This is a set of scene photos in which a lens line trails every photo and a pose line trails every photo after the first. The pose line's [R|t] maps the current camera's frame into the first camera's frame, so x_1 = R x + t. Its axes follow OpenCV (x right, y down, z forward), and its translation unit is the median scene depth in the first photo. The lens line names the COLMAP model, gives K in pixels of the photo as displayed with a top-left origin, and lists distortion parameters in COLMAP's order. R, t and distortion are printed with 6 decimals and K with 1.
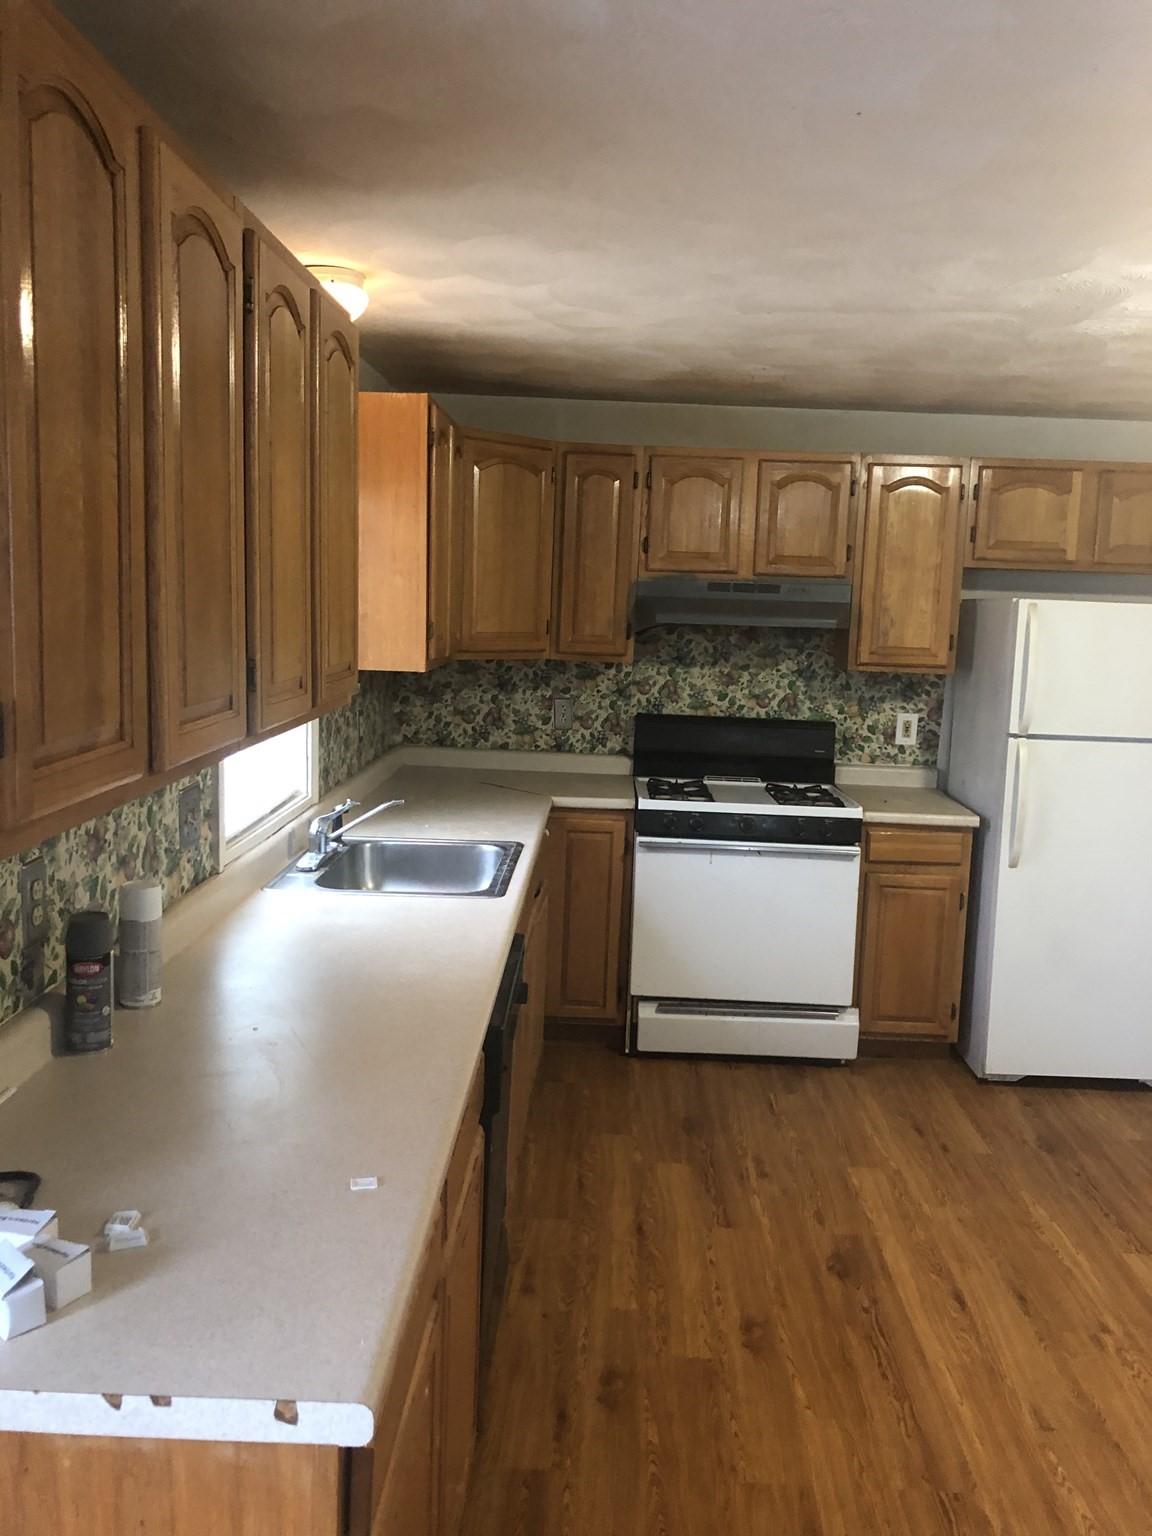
lens RADIAL K [[1277.6, 0, 562.9], [0, 1277.6, 766.7], [0, 0, 1]] dist [0.020650, 0.001367]
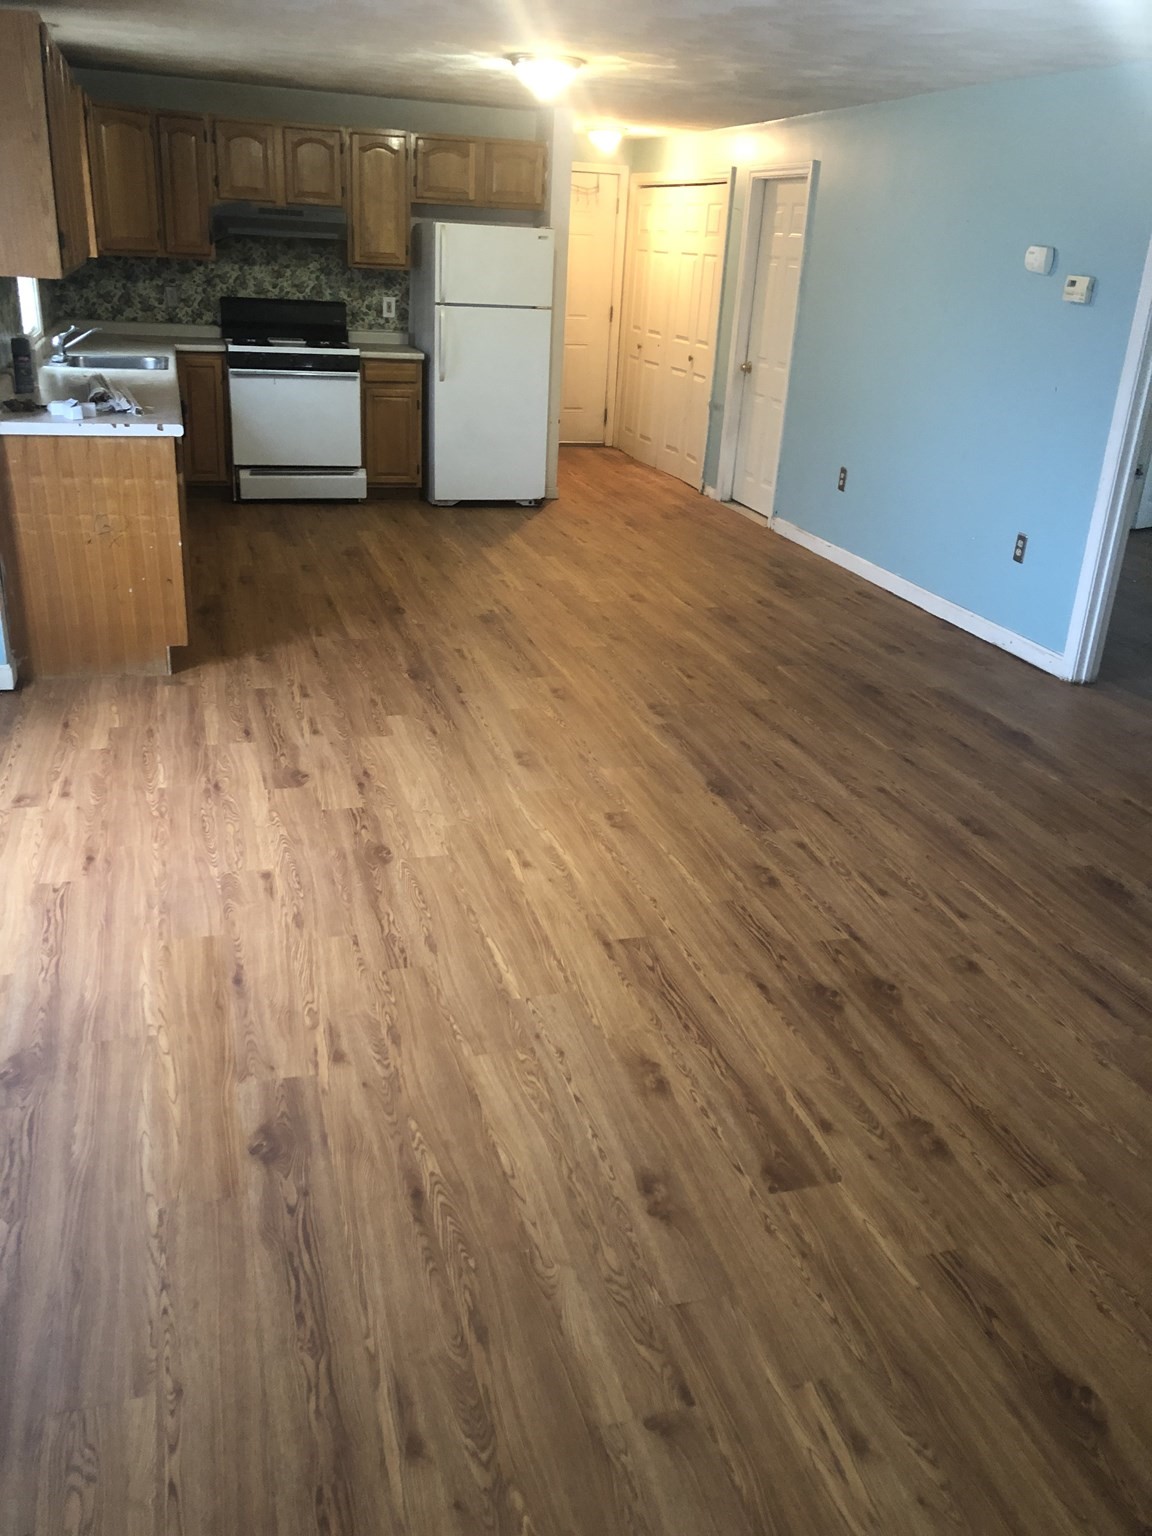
lens RADIAL K [[1277.6, 0, 562.9], [0, 1277.6, 766.7], [0, 0, 1]] dist [0.020650, 0.001367]
pose [[0.949775, -0.105248, 0.294704, -0.073796], [0.024943, 0.964210, 0.263964, 0.117847], [-0.311938, -0.243355, 0.918408, -0.781245]]
